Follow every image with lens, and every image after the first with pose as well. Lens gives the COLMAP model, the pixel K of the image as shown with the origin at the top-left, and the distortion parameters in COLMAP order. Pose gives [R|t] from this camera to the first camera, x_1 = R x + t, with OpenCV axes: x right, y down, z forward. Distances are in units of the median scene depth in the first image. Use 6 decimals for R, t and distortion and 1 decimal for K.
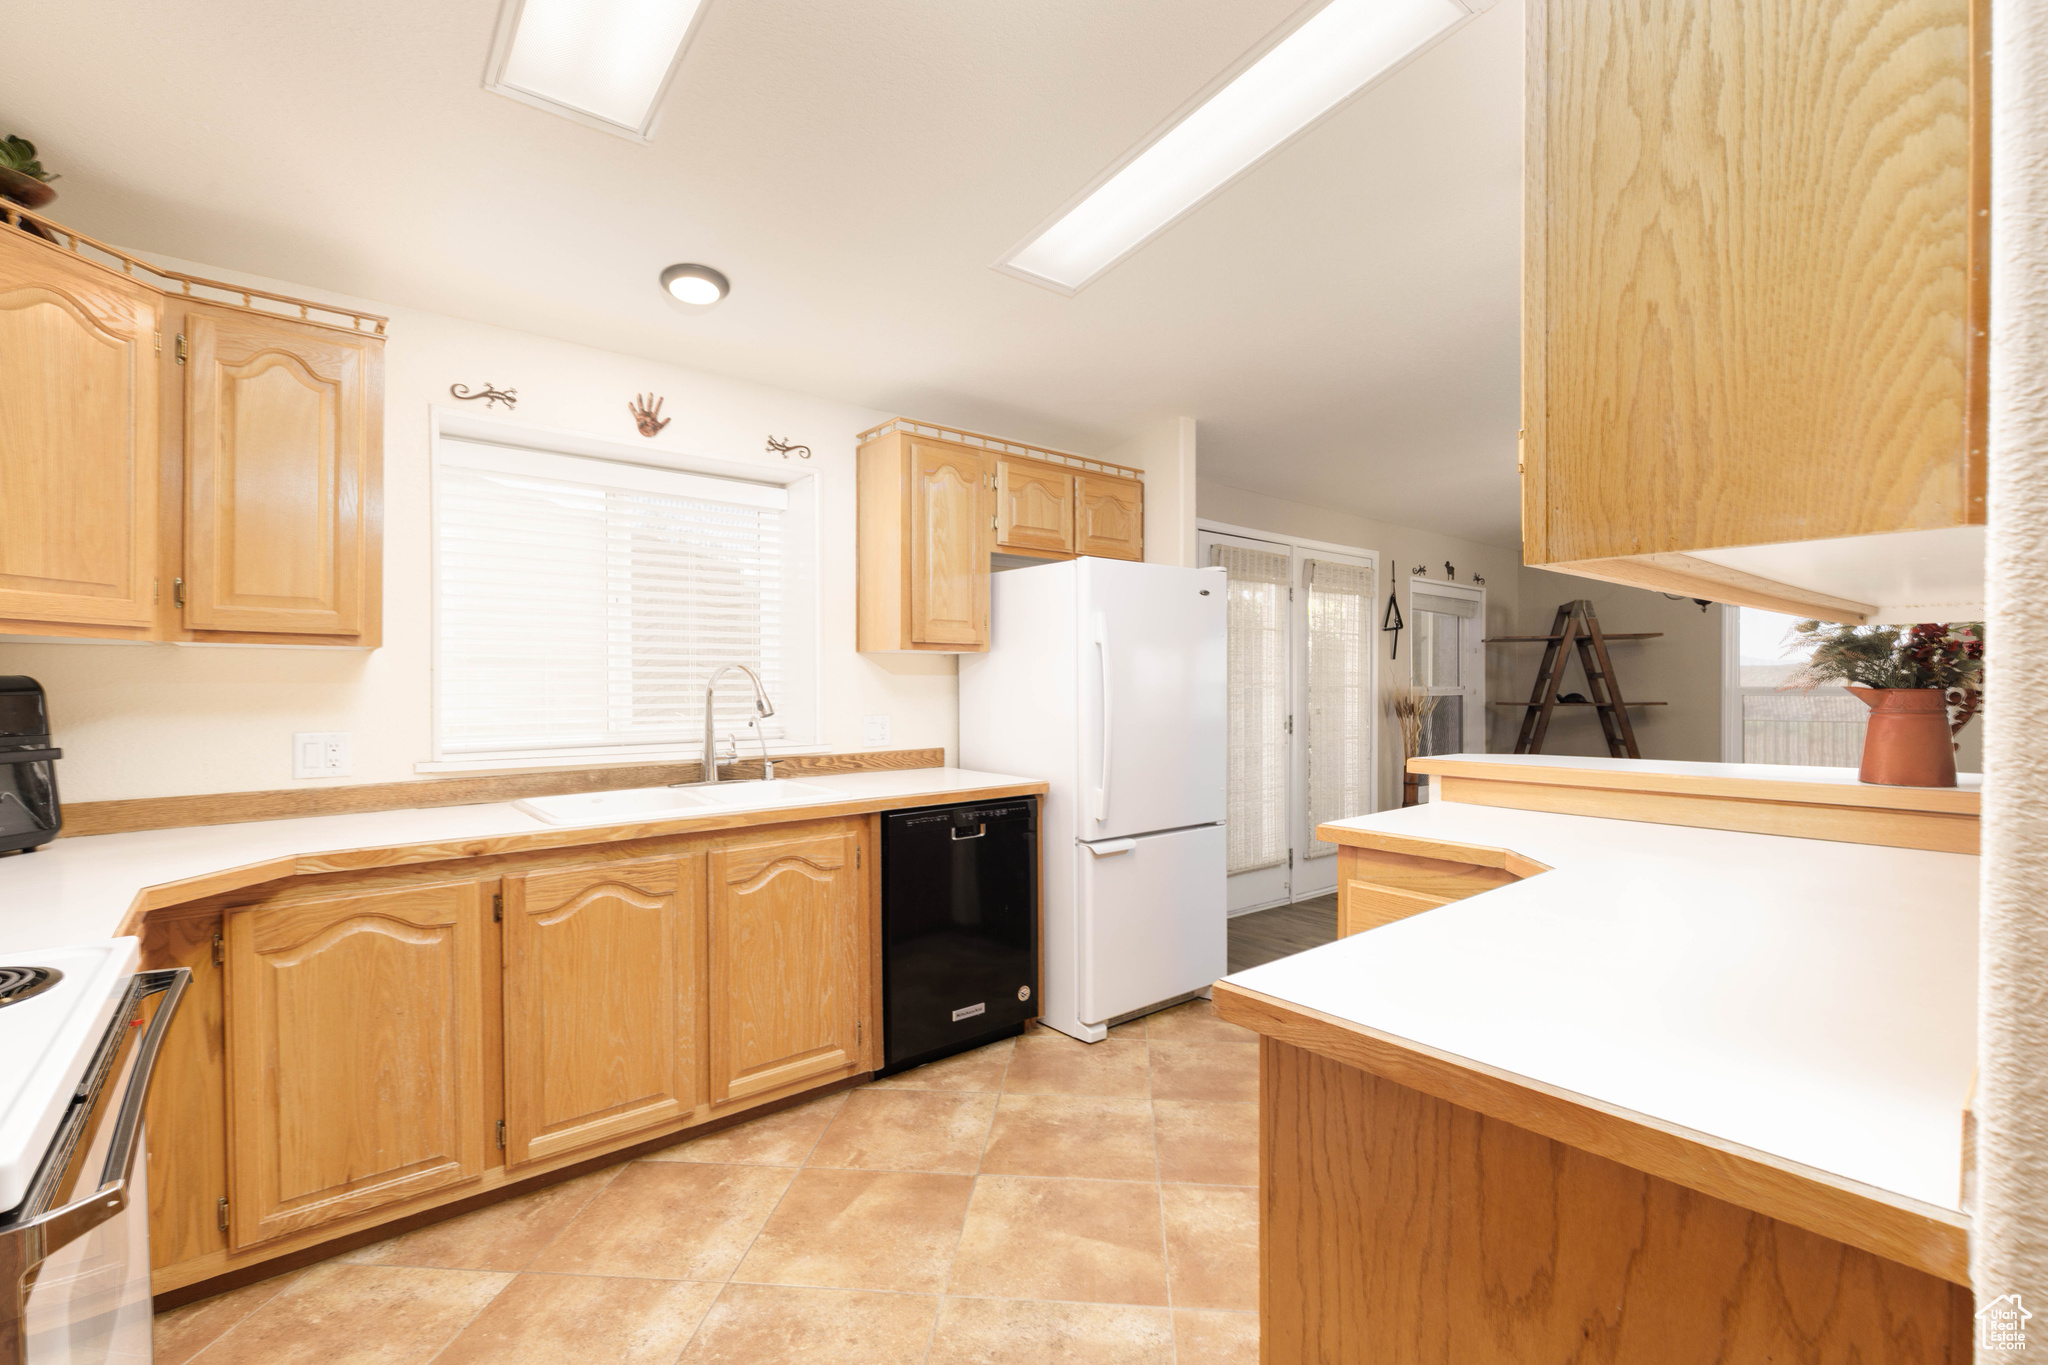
lens RADIAL K [[918.7, 0, 1032.4], [0, 918.7, 688.4], [0, 0, 1]] dist [0.004676, -0.000138]
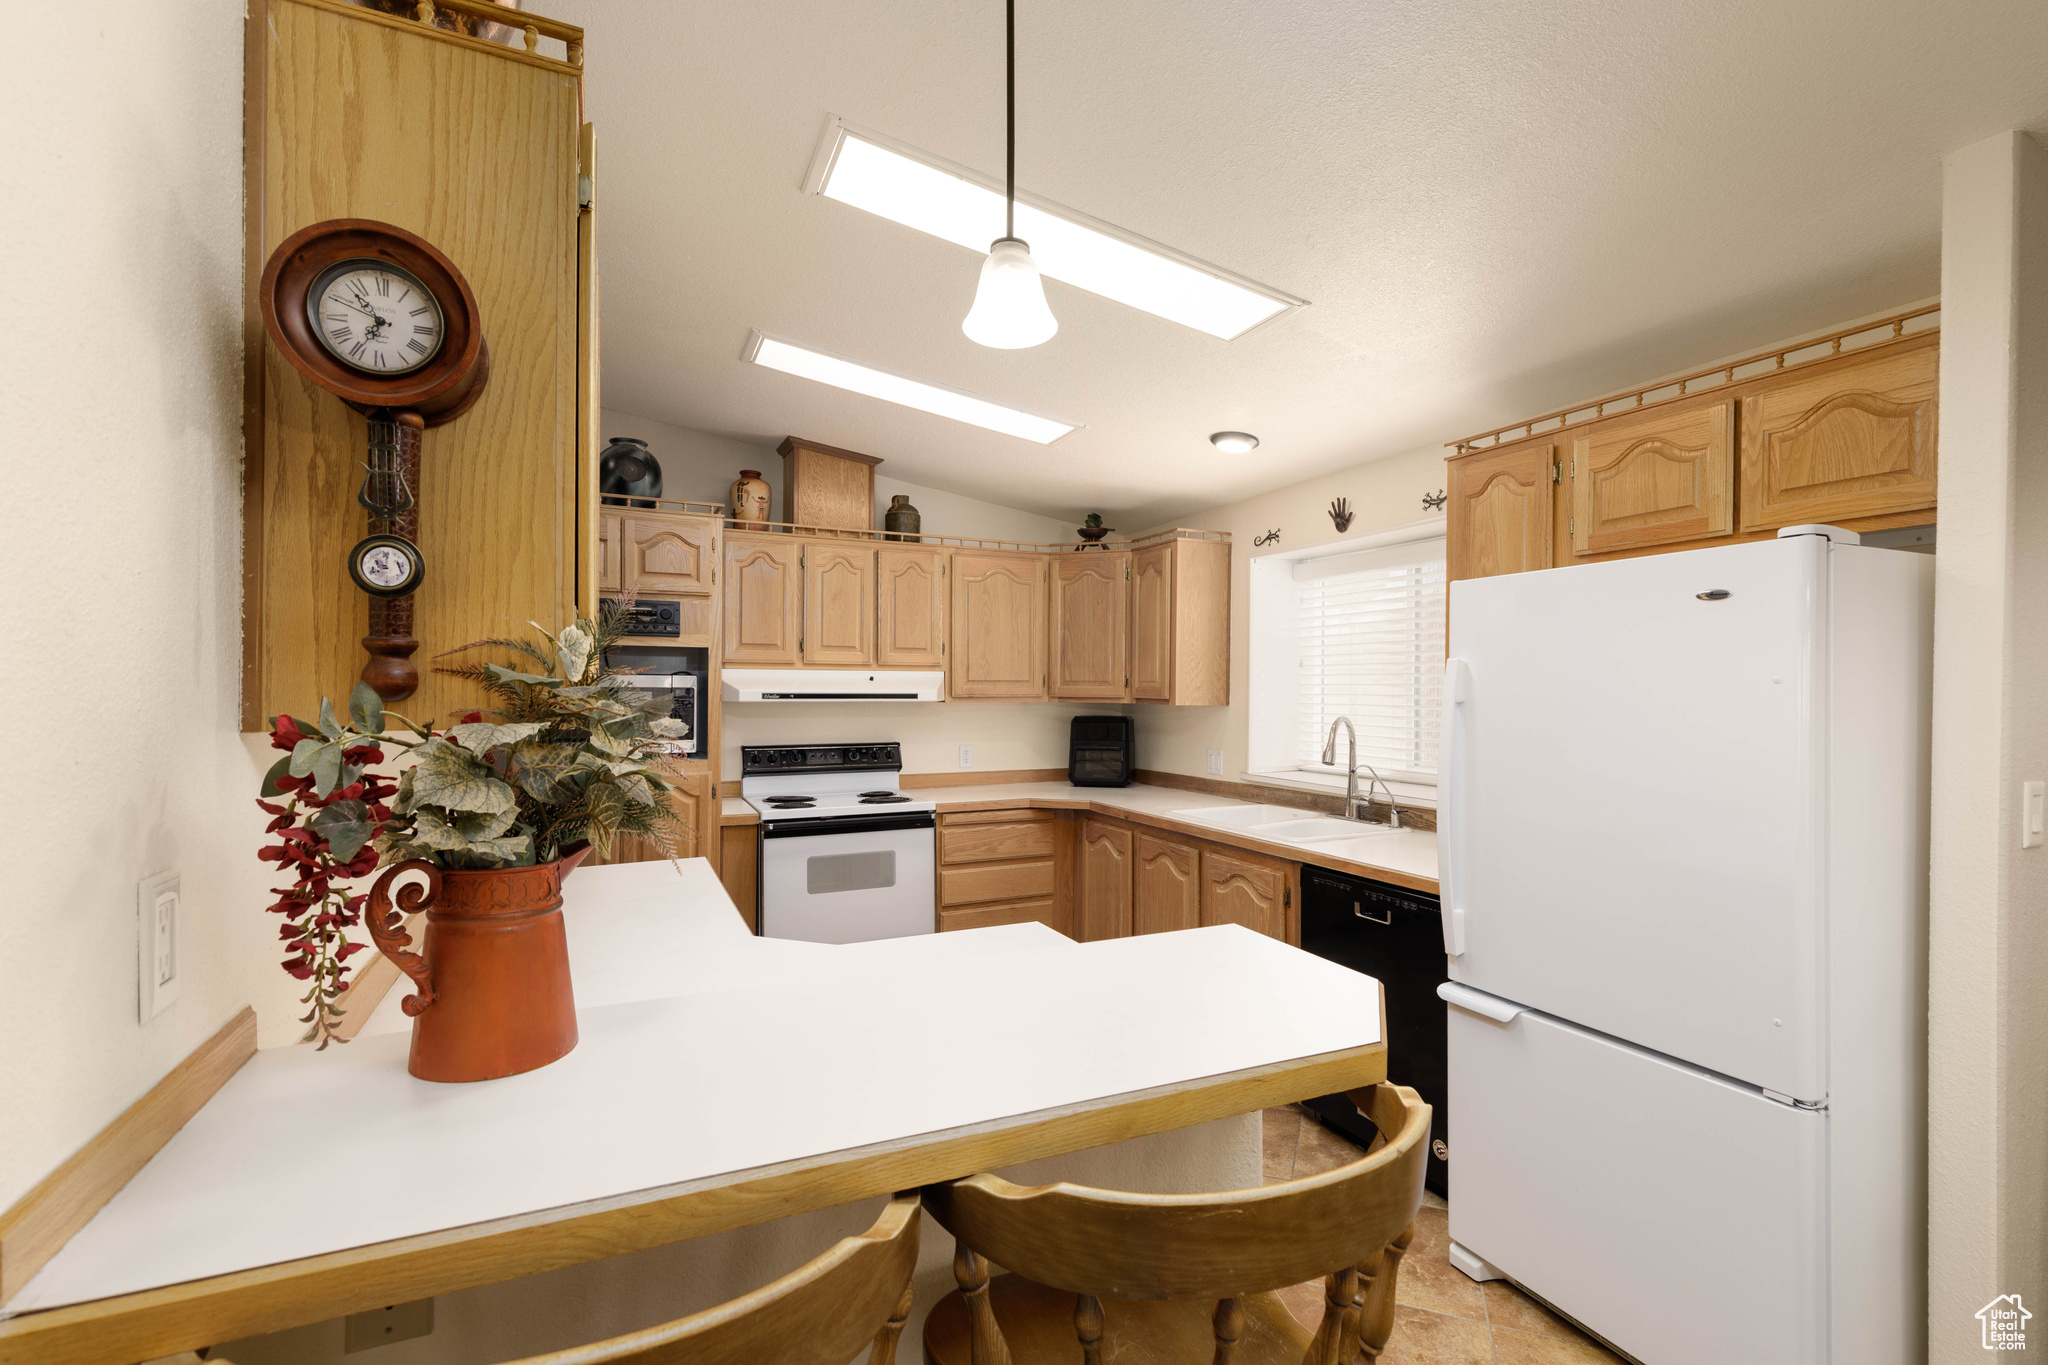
lens RADIAL K [[918.7, 0, 1032.4], [0, 918.7, 688.4], [0, 0, 1]] dist [0.004676, -0.000138]
pose [[-0.263005, 0.001515, -0.964793, 0.870724], [-0.007387, 0.999966, 0.003584, -0.062522], [0.964766, 0.008069, -0.262985, 0.904148]]
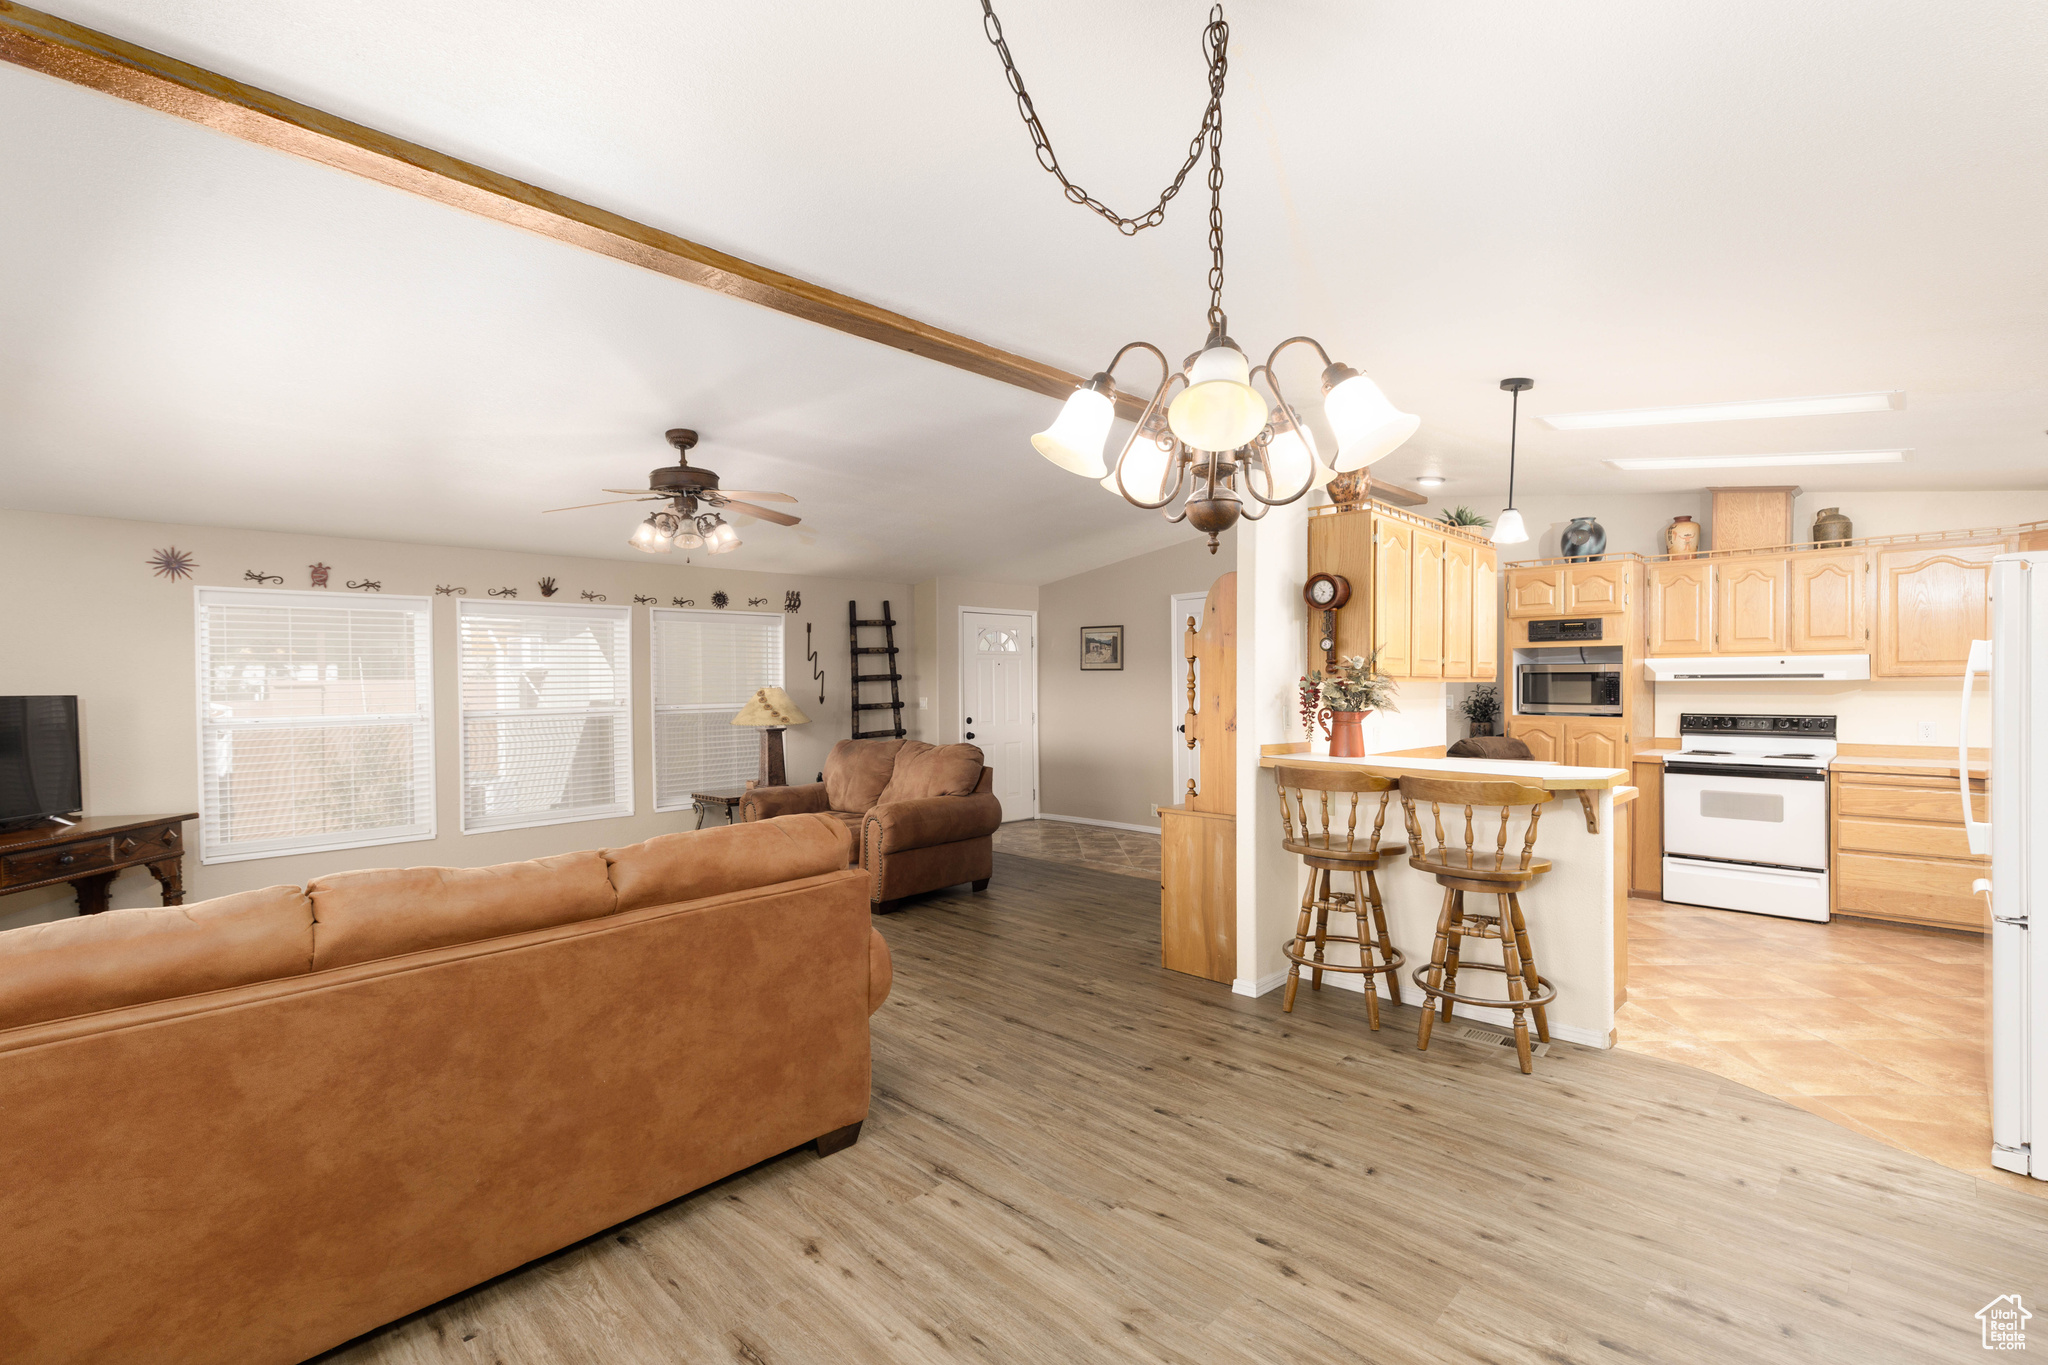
lens RADIAL K [[912.6, 0, 1036.6], [0, 912.6, 690.1], [0, 0, 1]] dist [0.007644, -0.000513]
pose [[-0.994828, 0.009519, -0.101127, 1.199703], [0.008109, 0.999864, 0.014346, -0.054080], [0.101250, 0.013452, -0.994770, 1.929210]]
